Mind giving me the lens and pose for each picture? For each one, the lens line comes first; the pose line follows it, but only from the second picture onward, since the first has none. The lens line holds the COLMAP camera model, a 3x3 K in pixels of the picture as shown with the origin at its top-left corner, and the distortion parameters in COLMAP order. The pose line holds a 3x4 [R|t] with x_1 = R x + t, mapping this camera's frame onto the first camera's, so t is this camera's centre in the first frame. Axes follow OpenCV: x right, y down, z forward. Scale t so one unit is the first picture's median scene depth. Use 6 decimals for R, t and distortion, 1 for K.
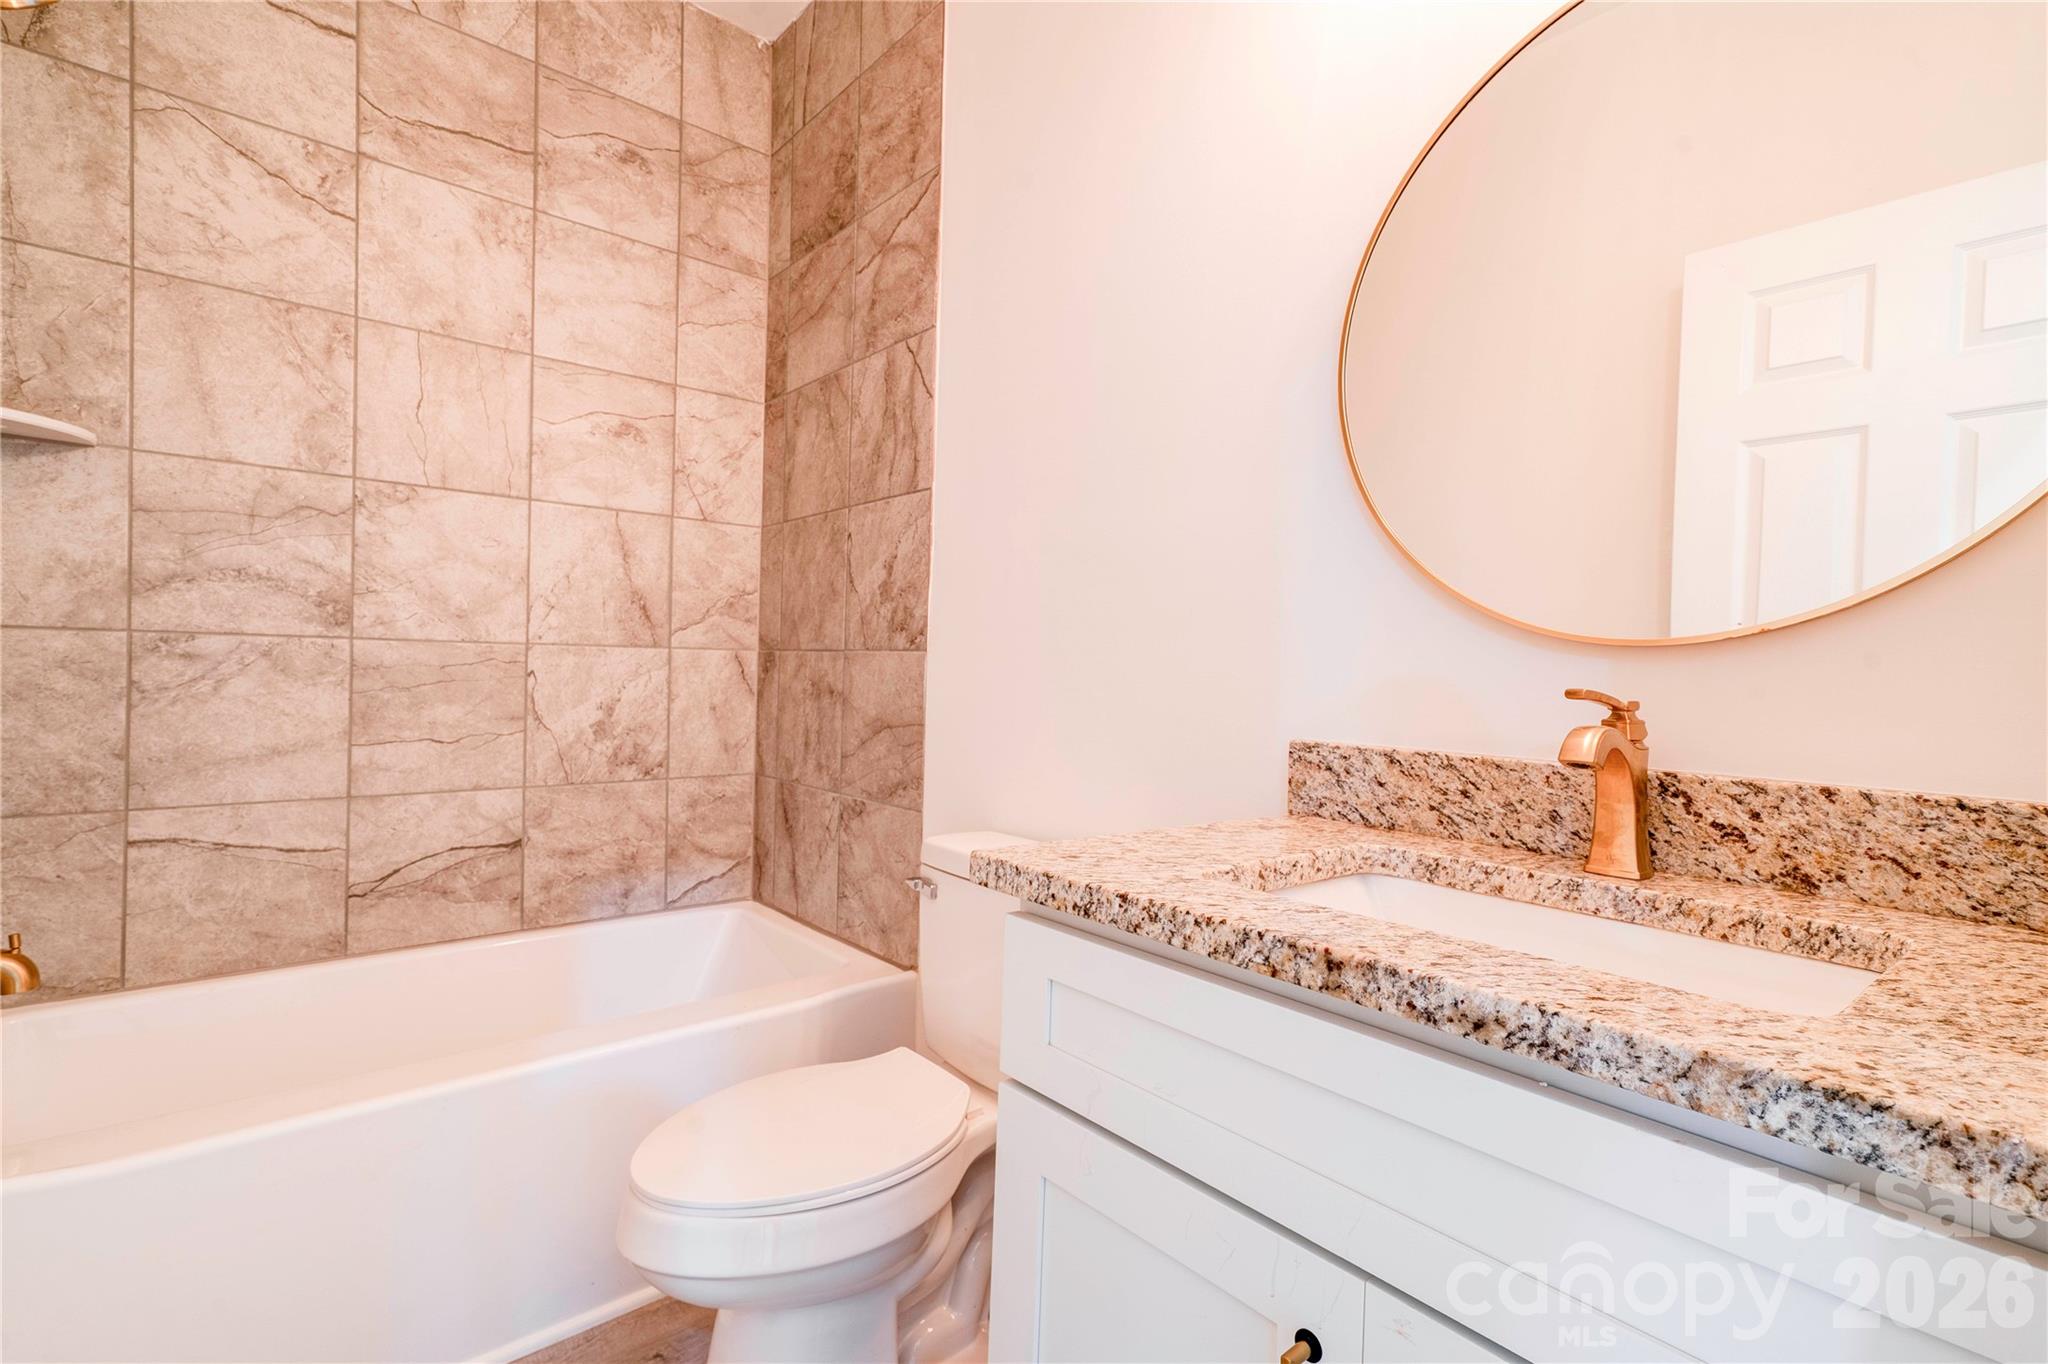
lens RADIAL K [[938.1, 0, 1012.9], [0, 938.1, 680.6], [0, 0, 1]] dist [-0.007439, 0.015432]
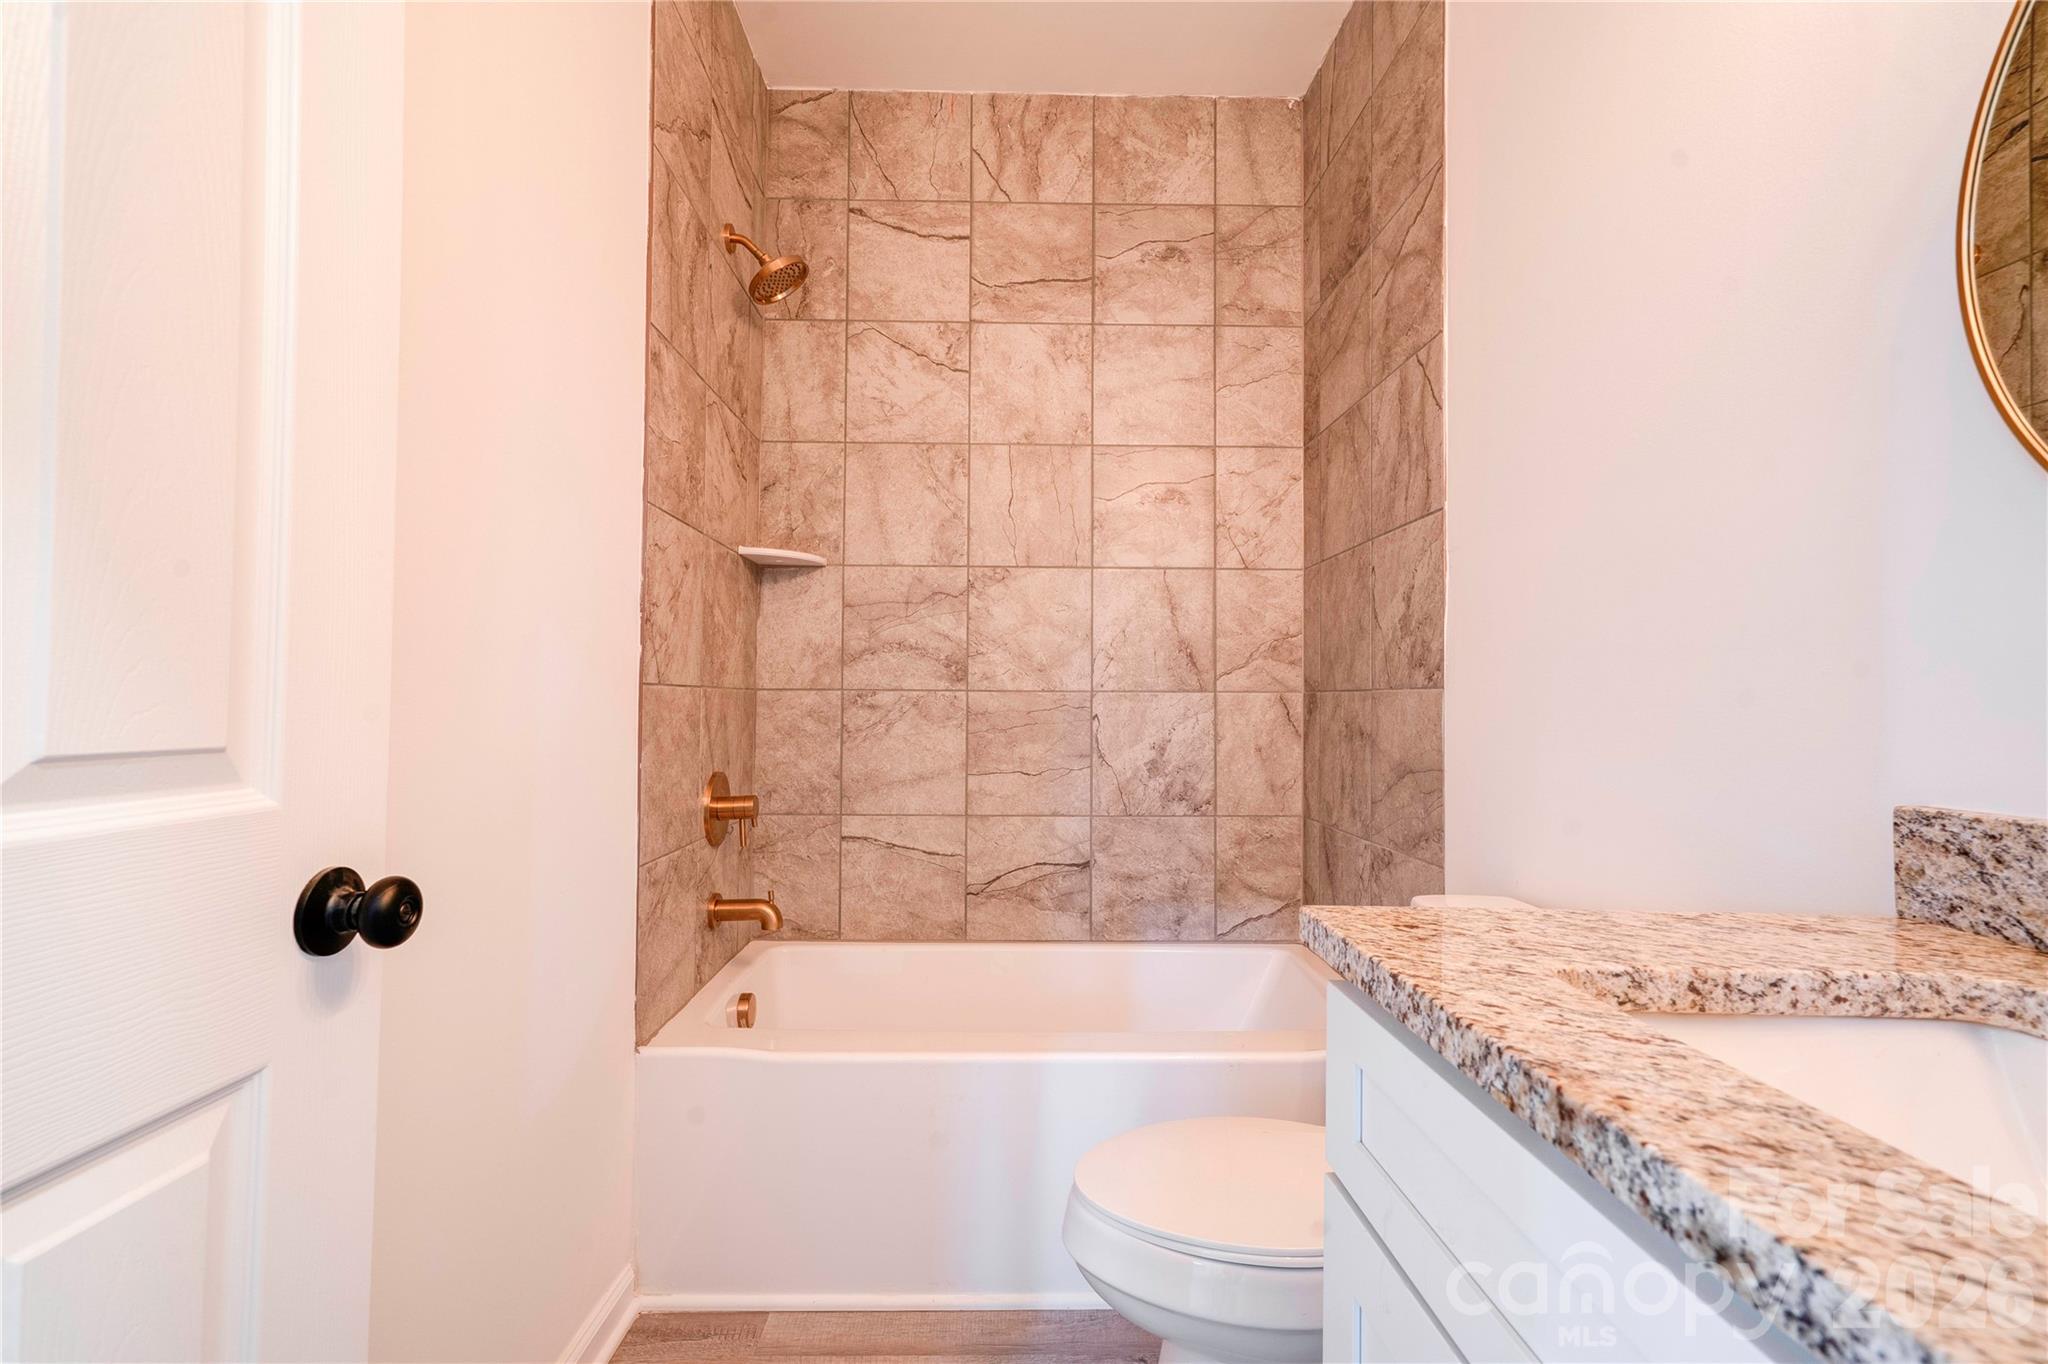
lens RADIAL K [[929.0, 0, 1025.1], [0, 929.0, 678.0], [0, 0, 1]] dist [-0.000443, 0.007417]
pose [[0.780283, -0.035233, -0.624434, 0.178610], [0.004483, 0.998701, -0.050748, 0.002633], [0.625411, 0.036799, 0.779427, 0.066315]]
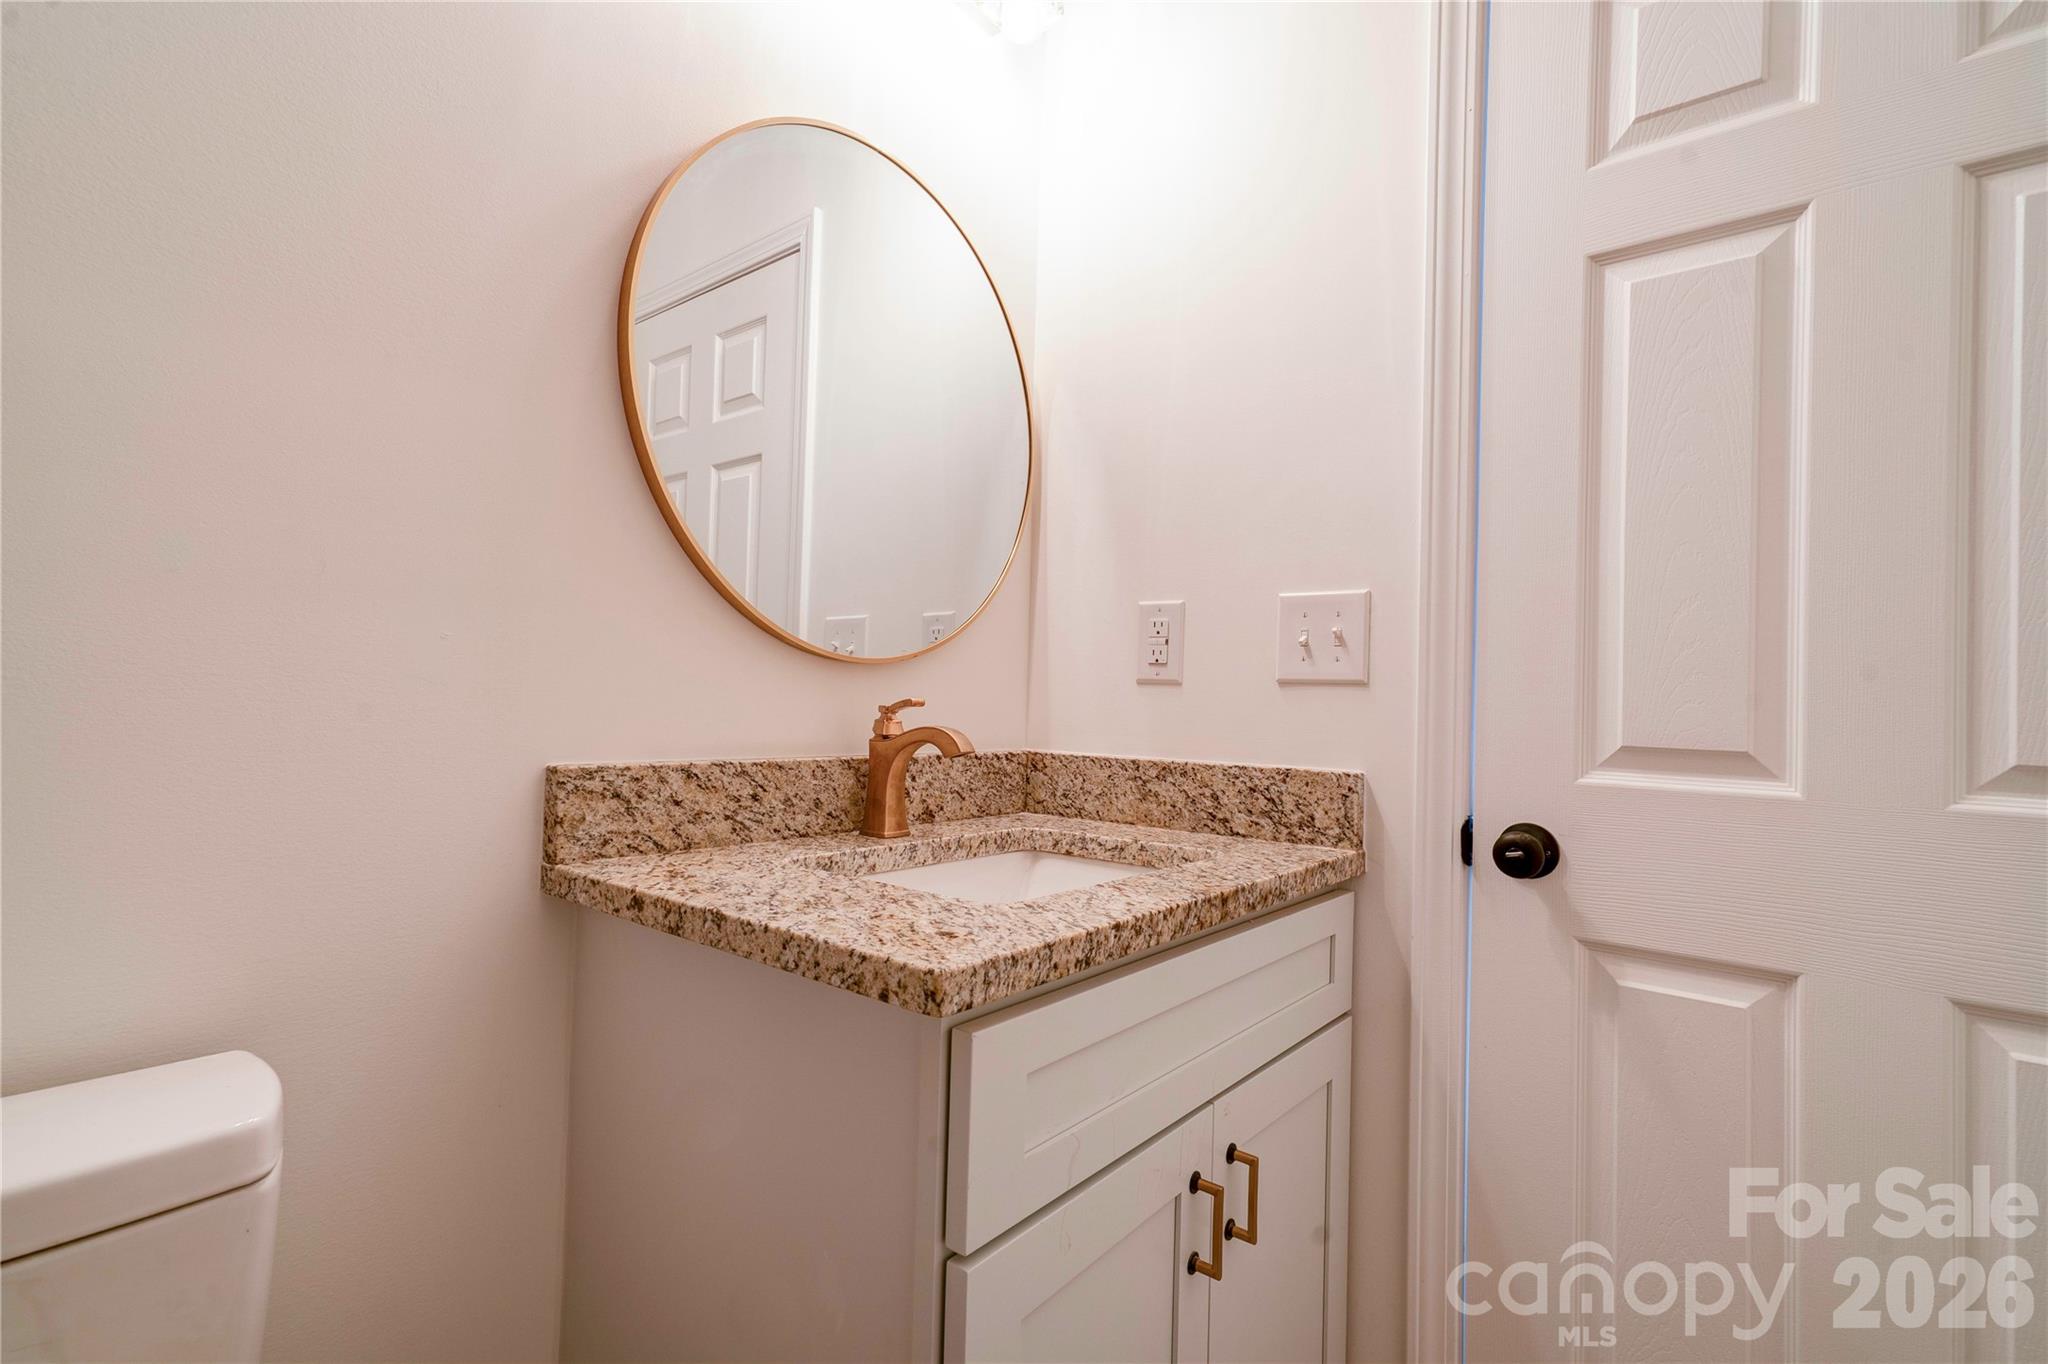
lens RADIAL K [[938.1, 0, 1012.9], [0, 938.1, 680.6], [0, 0, 1]] dist [-0.007439, 0.015432]
pose [[-0.172331, -0.015318, 0.984920, -0.395081], [-0.028631, 0.999535, 0.010536, -0.018997], [-0.984623, -0.026384, -0.172689, 0.598316]]
